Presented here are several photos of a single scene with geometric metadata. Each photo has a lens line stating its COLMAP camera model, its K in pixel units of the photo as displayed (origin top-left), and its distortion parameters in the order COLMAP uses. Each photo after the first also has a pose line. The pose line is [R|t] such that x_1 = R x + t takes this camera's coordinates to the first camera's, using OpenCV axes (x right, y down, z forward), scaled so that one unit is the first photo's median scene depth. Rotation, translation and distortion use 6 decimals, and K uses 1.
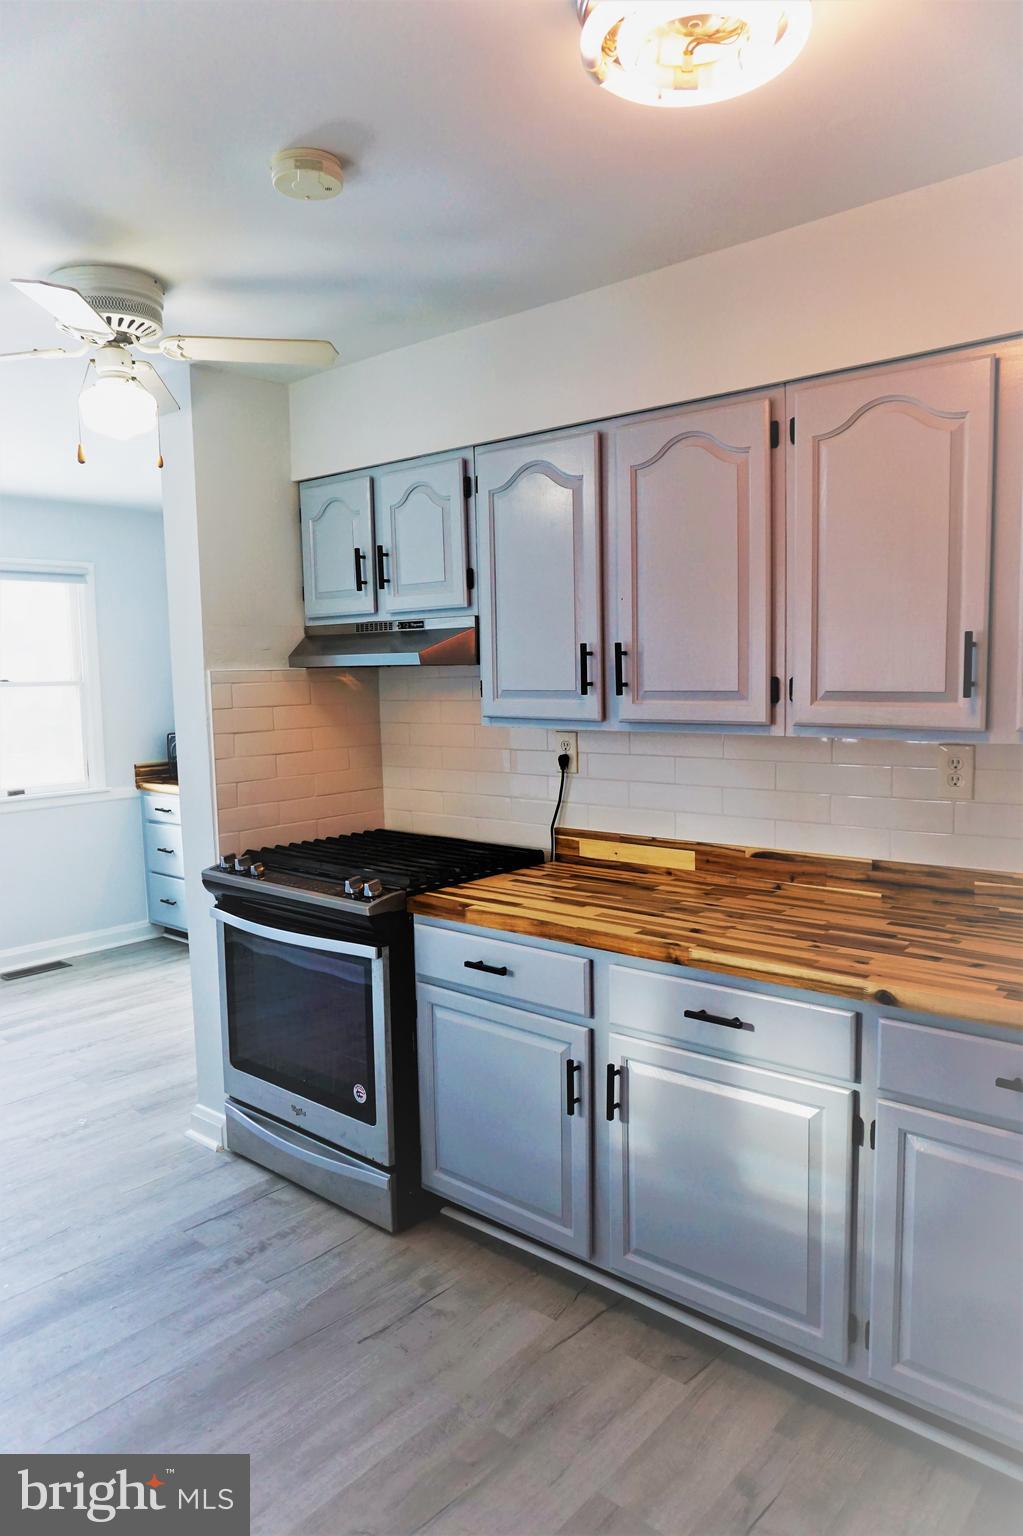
lens RADIAL K [[1022.0, 0, 511.5], [0, 1022.0, 768.0], [0, 0, 1]] dist [-0.046672, 0.035687]
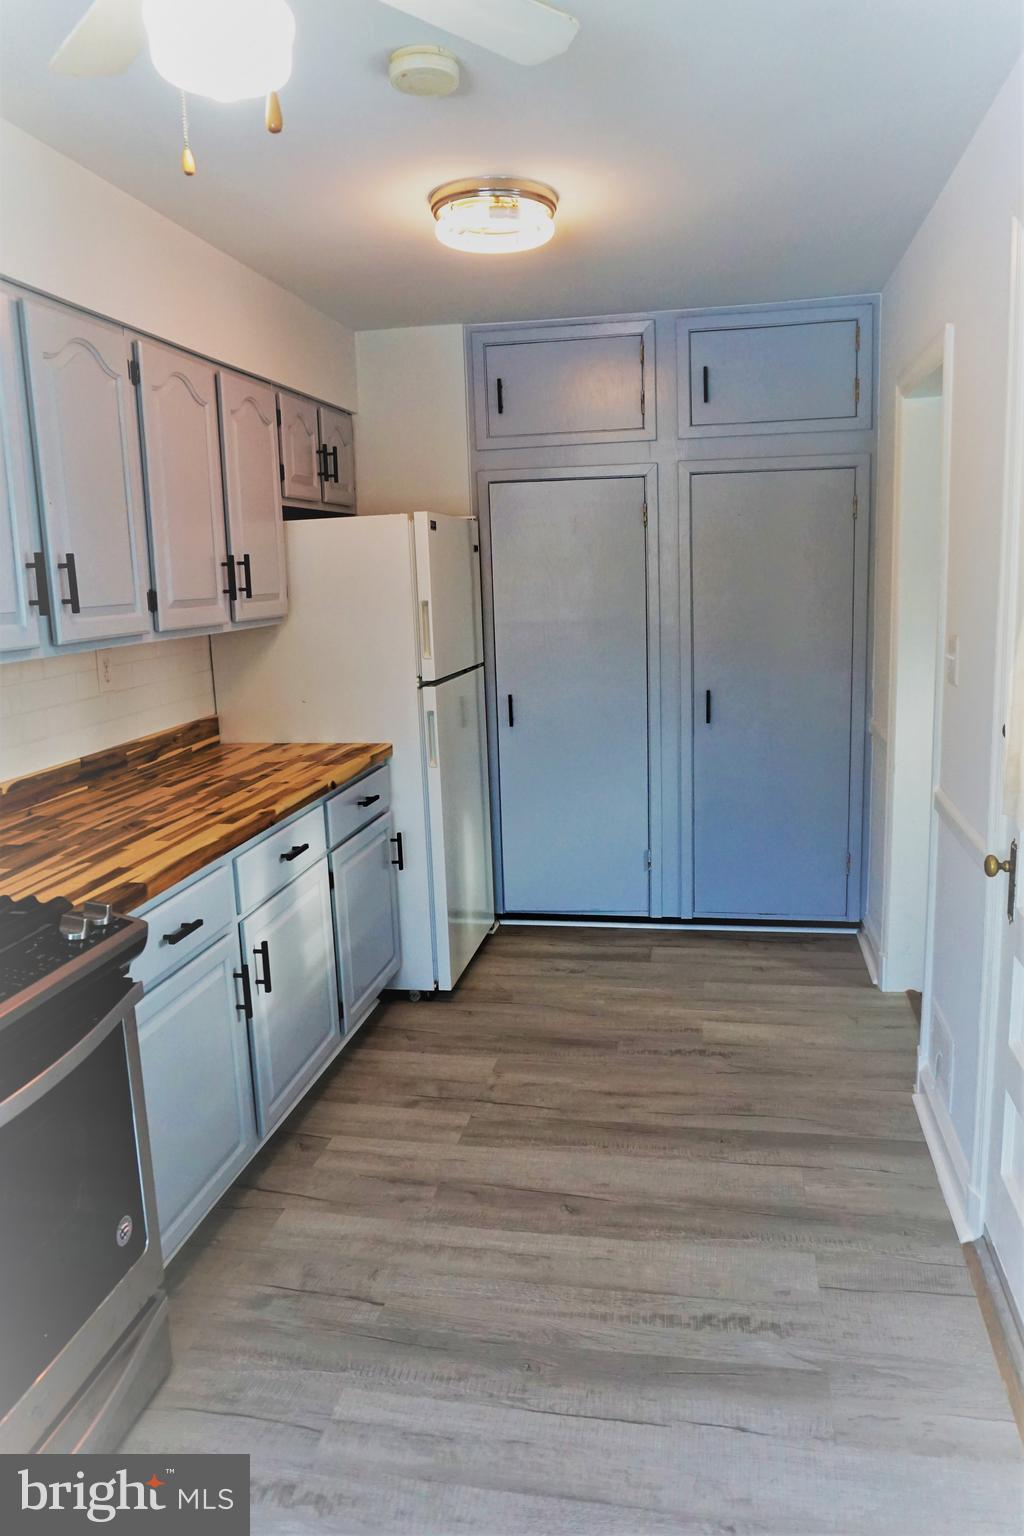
lens RADIAL K [[1022.0, 0, 512.0], [0, 1022.0, 768.0], [0, 0, 1]] dist [-0.046672, 0.035687]
pose [[-0.476272, -0.129776, 0.869668, -0.958929], [0.130244, 0.967726, 0.215737, -0.090700], [-0.869598, 0.216019, -0.443998, 1.216677]]
